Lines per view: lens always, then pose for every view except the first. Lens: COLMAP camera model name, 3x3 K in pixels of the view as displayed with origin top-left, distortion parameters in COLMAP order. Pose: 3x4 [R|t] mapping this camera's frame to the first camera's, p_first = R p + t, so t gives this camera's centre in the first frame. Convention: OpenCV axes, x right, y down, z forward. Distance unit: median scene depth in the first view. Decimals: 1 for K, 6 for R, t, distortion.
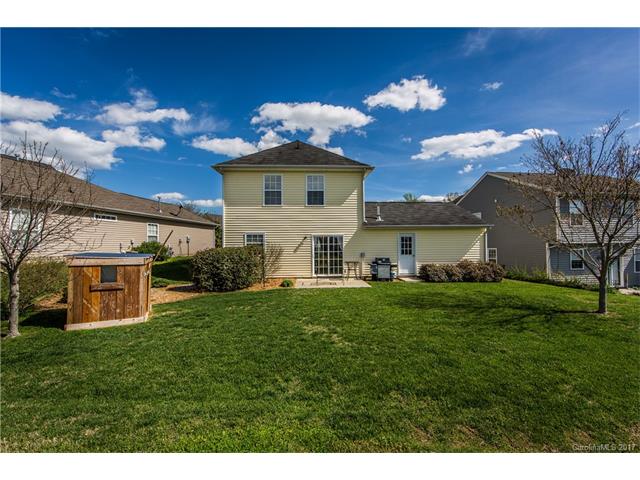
lens RADIAL K [[255.2, 0, 315.6], [0, 255.2, 237.4], [0, 0, 1]] dist [-0.003744, -0.000336]
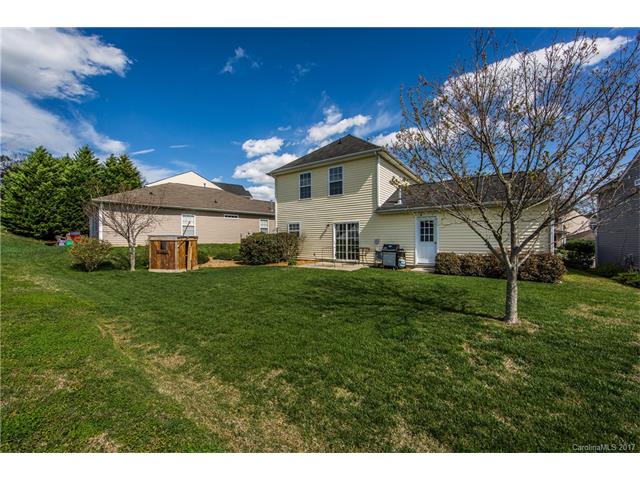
lens RADIAL K [[255.2, 0, 314.7], [0, 255.2, 243.5], [0, 0, 1]] dist [-0.003744, -0.000336]
pose [[0.785106, 0.012953, -0.619226, 0.598362], [0.016778, 0.998970, 0.042168, 0.031642], [0.619134, -0.043495, 0.784080, 0.092476]]
